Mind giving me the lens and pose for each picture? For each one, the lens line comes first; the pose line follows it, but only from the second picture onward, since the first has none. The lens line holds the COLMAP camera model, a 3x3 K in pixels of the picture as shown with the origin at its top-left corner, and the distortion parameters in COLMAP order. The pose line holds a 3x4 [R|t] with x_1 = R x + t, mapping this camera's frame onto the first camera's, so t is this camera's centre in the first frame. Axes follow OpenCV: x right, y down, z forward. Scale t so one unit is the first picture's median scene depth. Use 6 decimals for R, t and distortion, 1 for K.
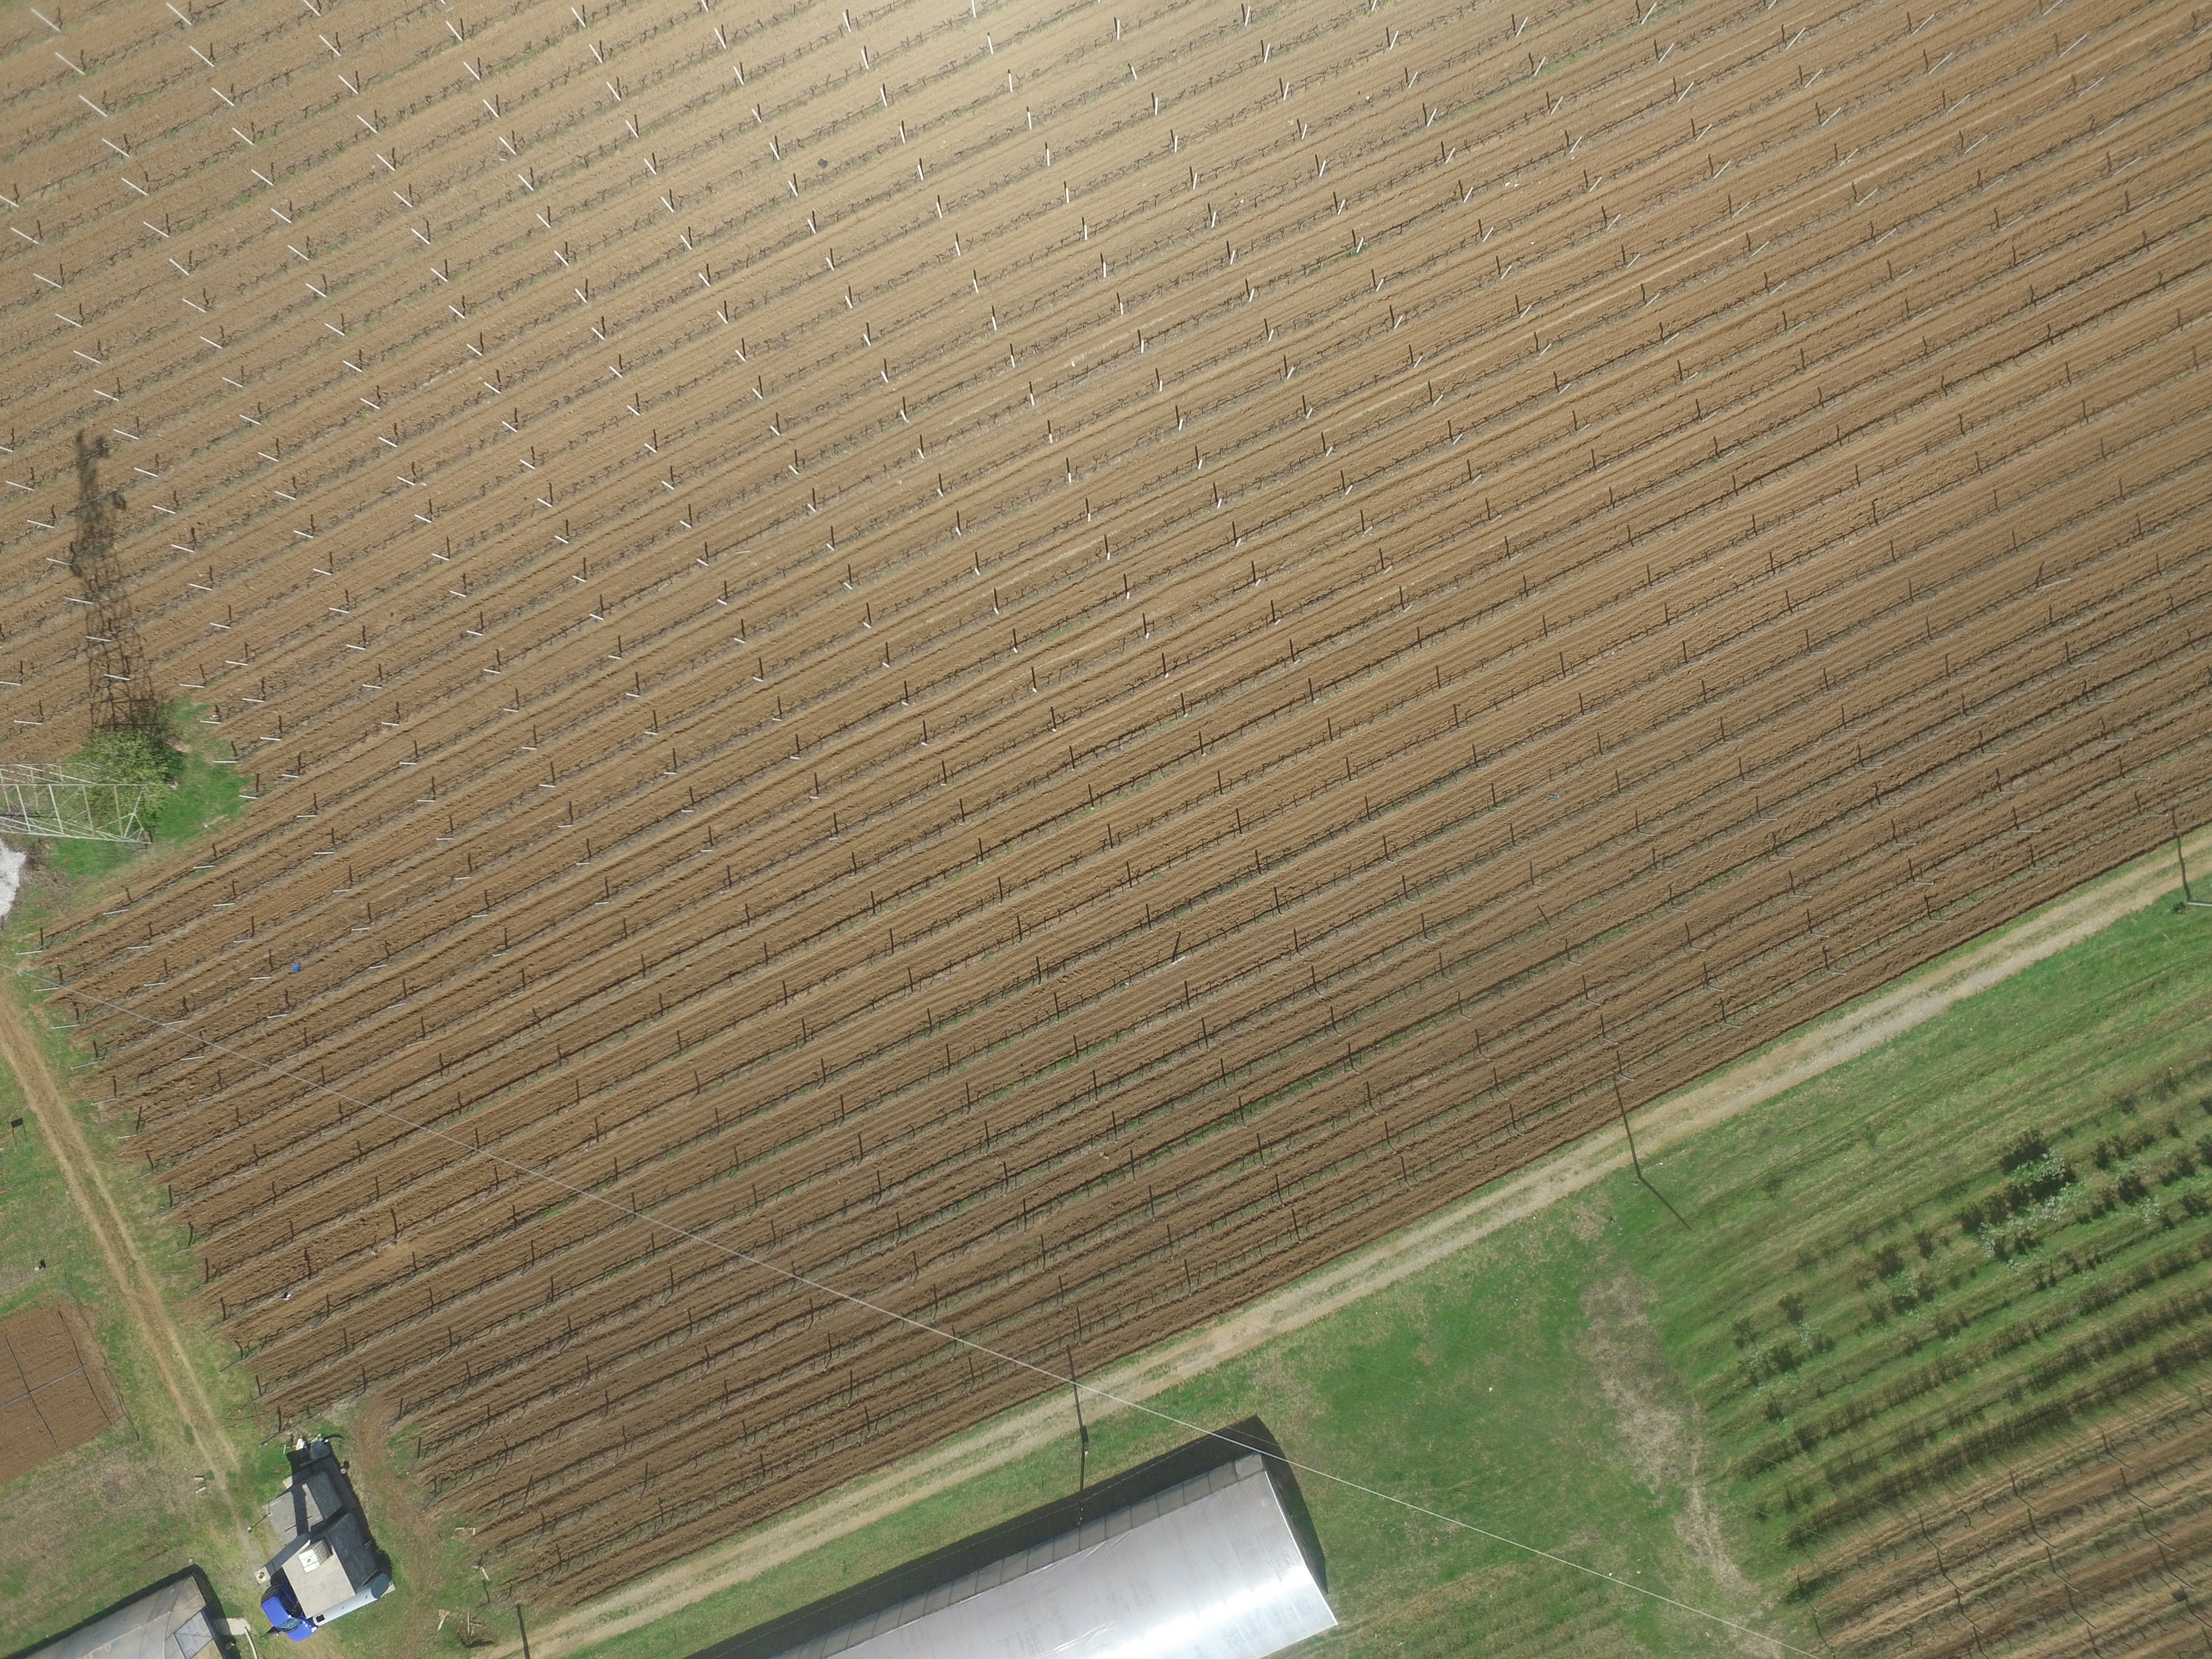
lens RADIAL K [[1587.4, 0, 1105.8], [0, 1587.4, 838.7], [0, 0, 1]] dist [-0.150891, 0.225339]
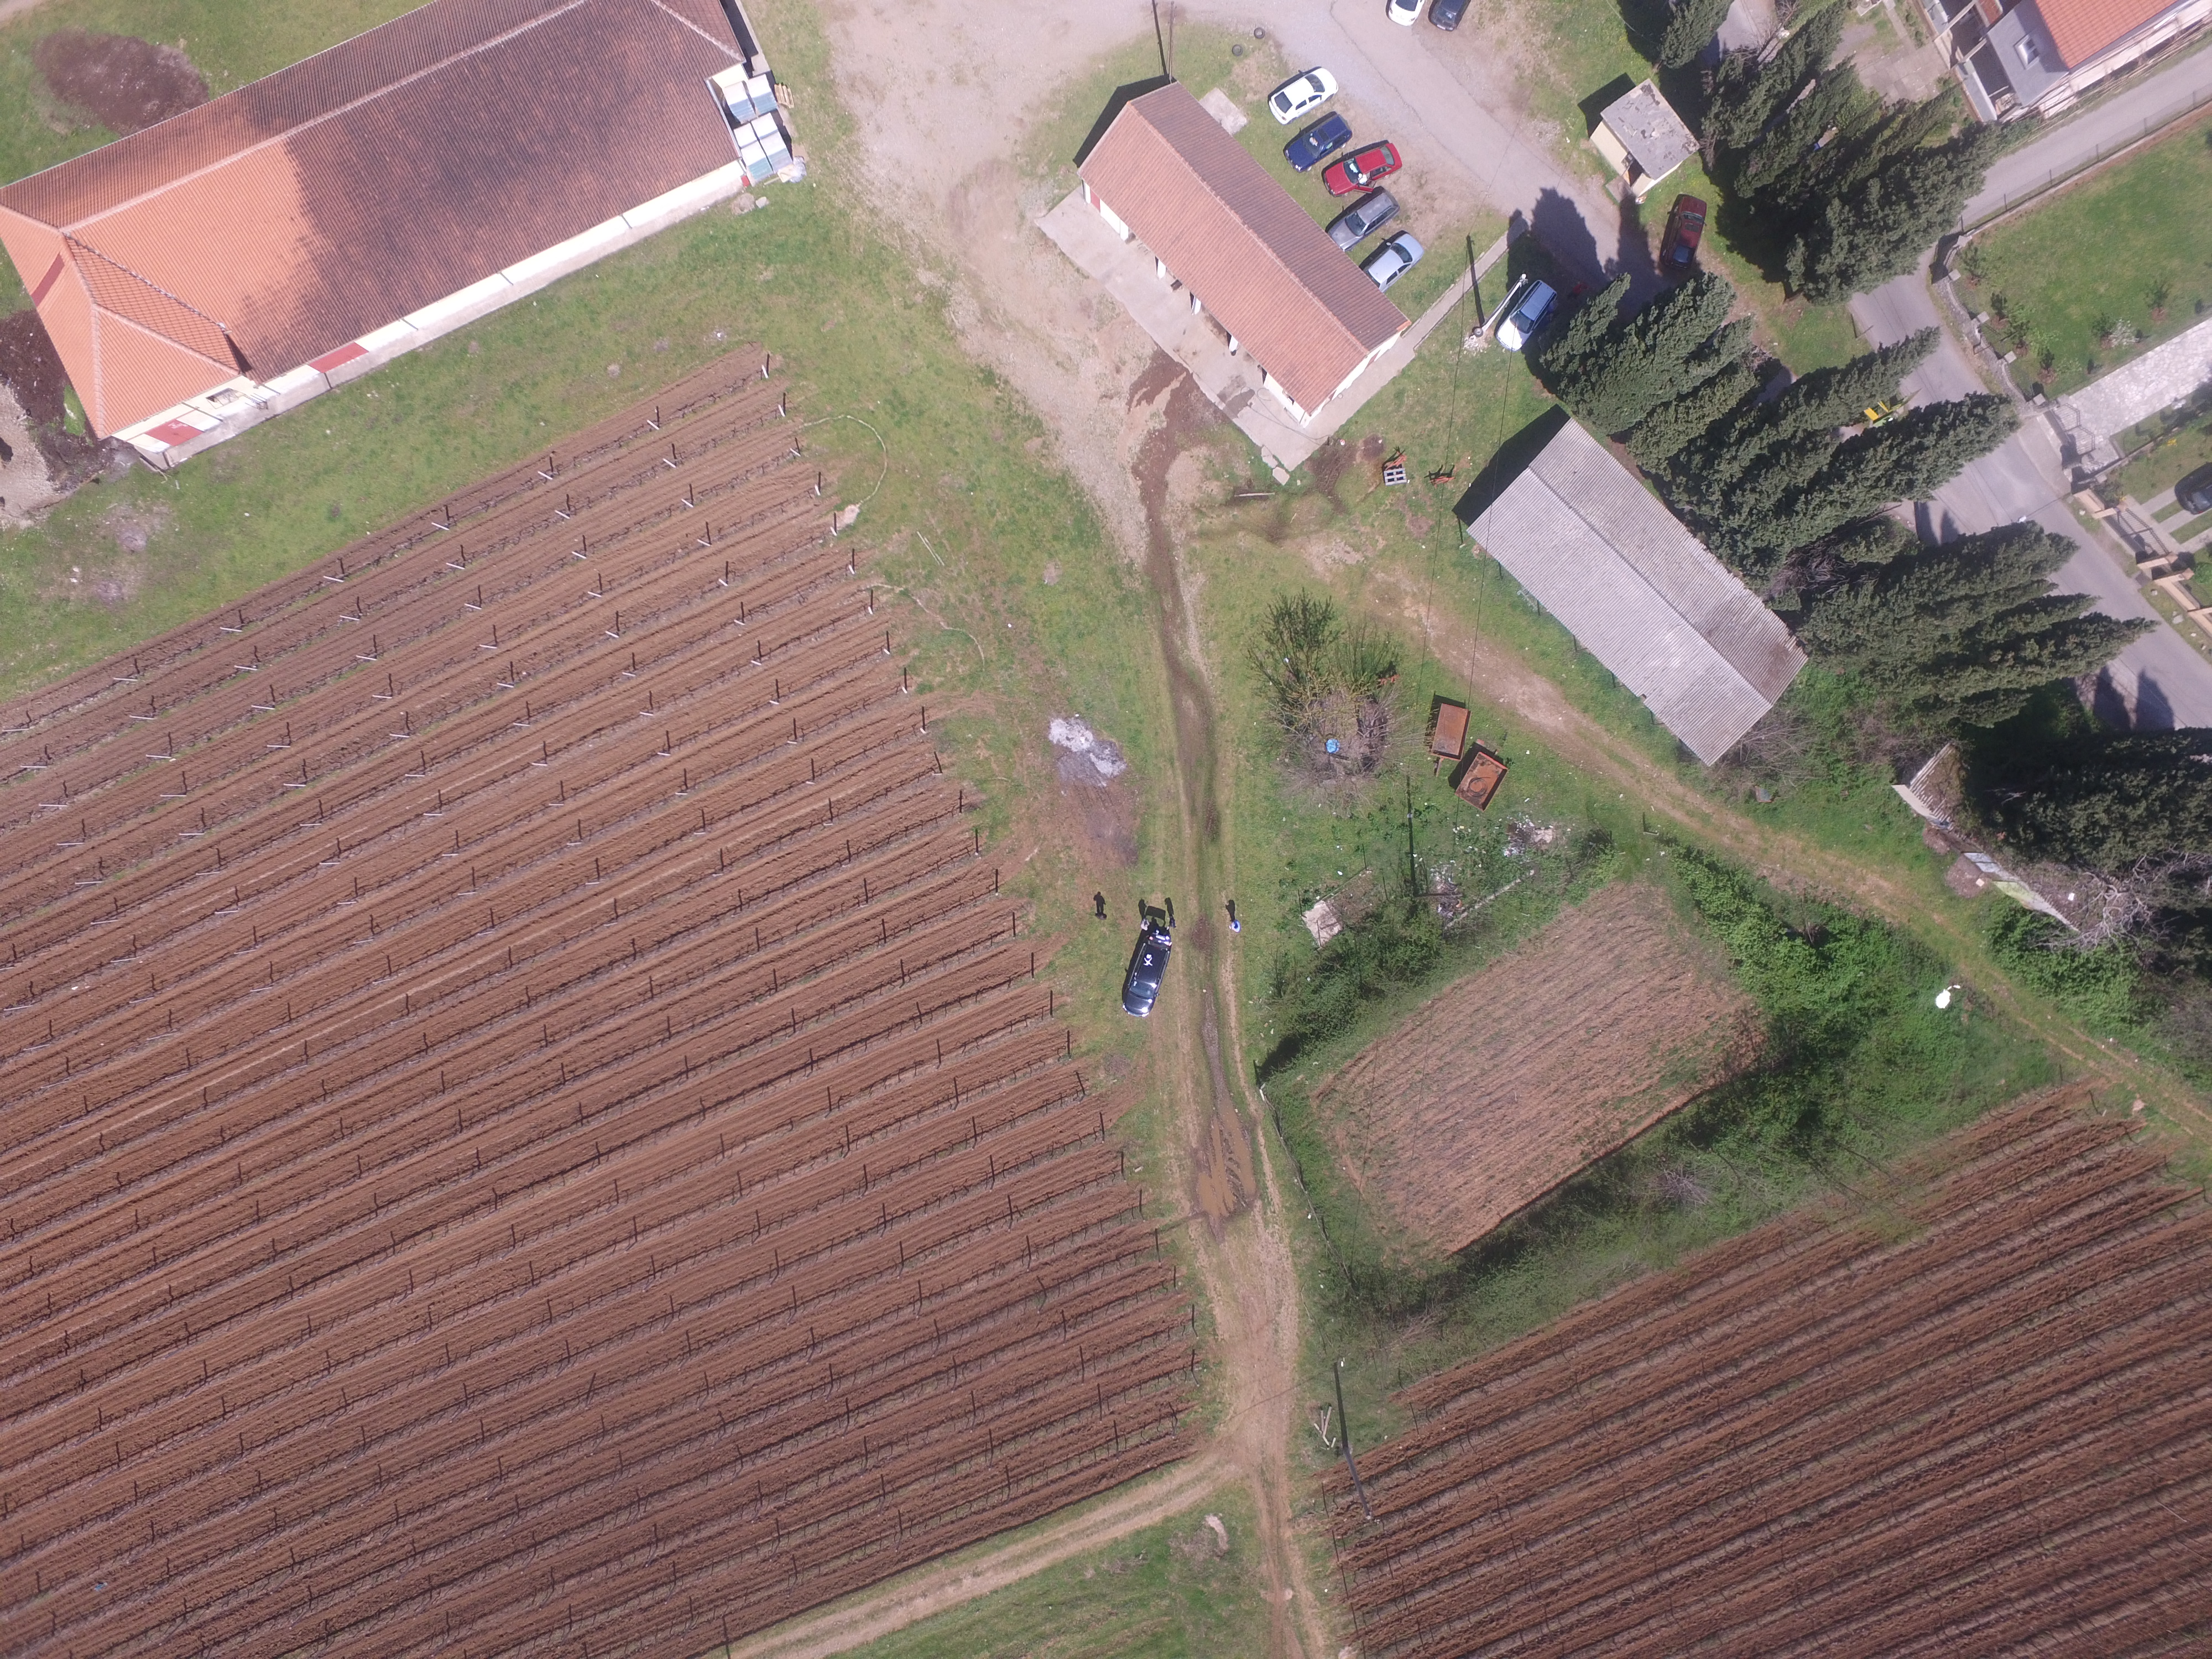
lens RADIAL K [[1587.4, 0, 1105.8], [0, 1587.4, 838.7], [0, 0, 1]] dist [-0.150891, 0.225339]
pose [[0.994921, 0.033080, -0.095063, 1.021342], [-0.028327, 0.998301, 0.050921, -0.586112], [0.096586, -0.047969, 0.994168, 0.049724]]
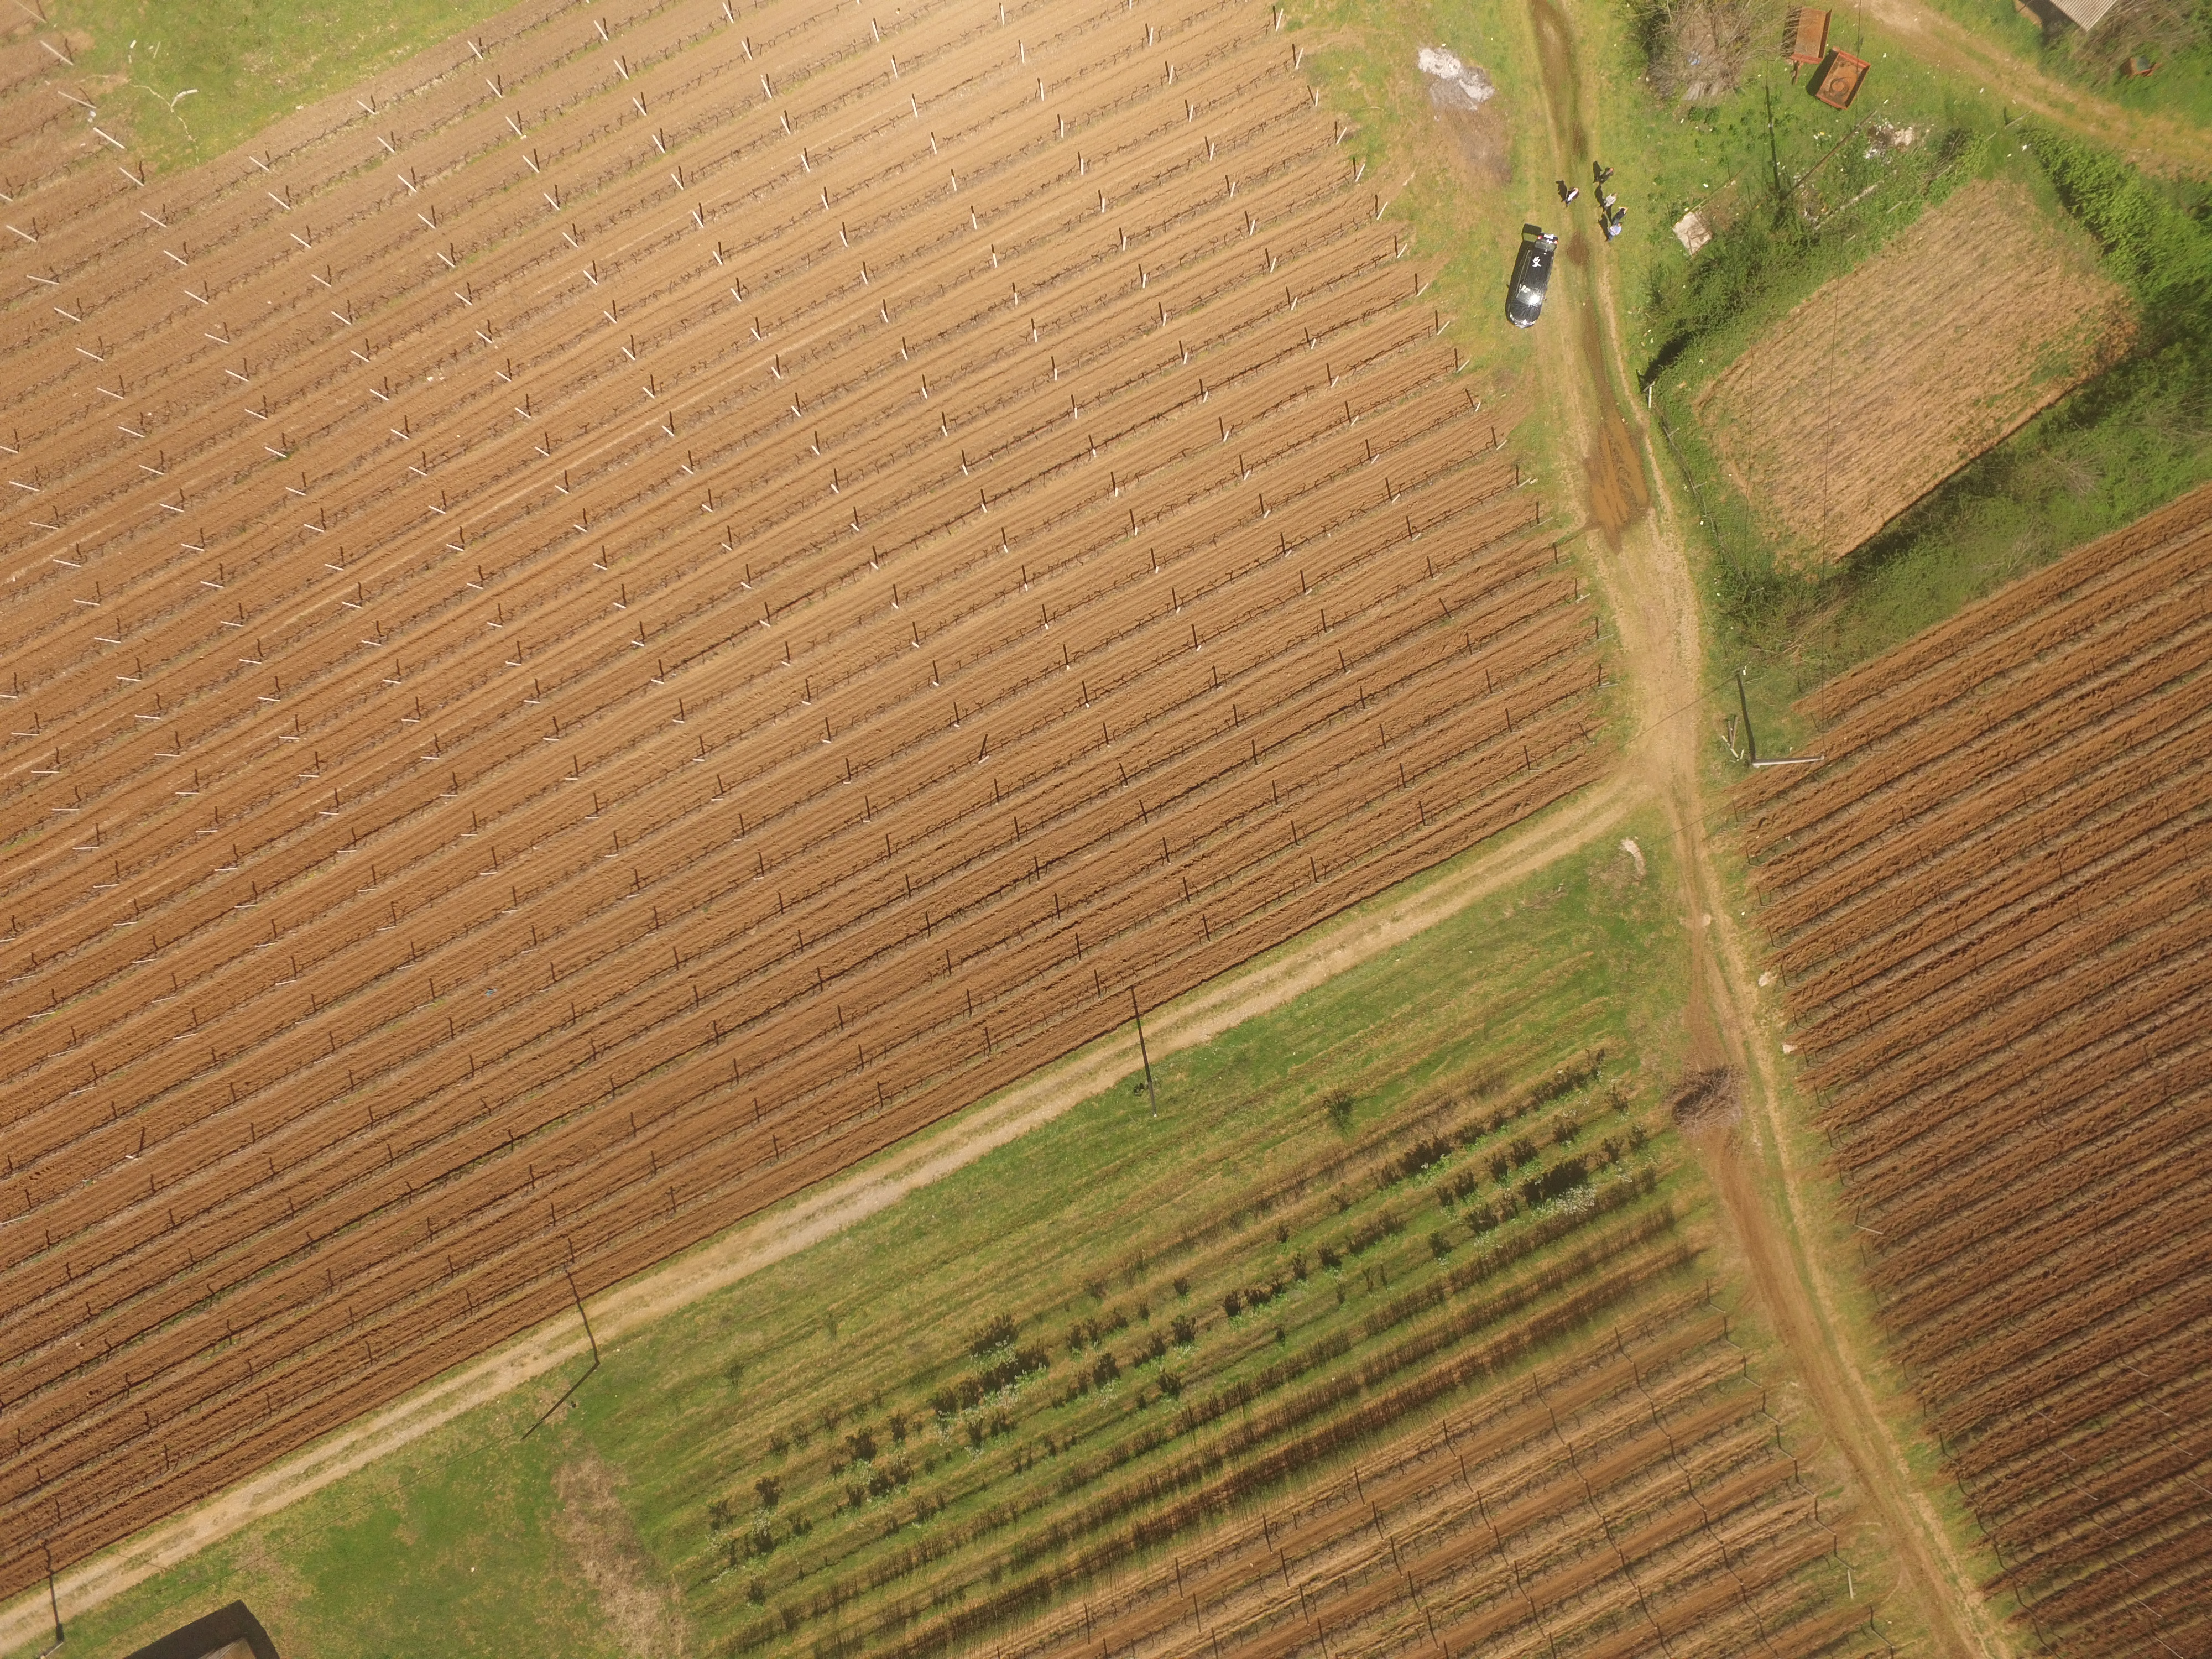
lens RADIAL K [[1587.4, 0, 1105.8], [0, 1587.4, 838.7], [0, 0, 1]] dist [-0.150891, 0.225339]
pose [[0.998001, -0.027718, -0.056802, 0.734922], [0.028668, 0.999461, 0.015981, -0.128042], [0.056329, -0.017577, 0.998258, 0.022018]]
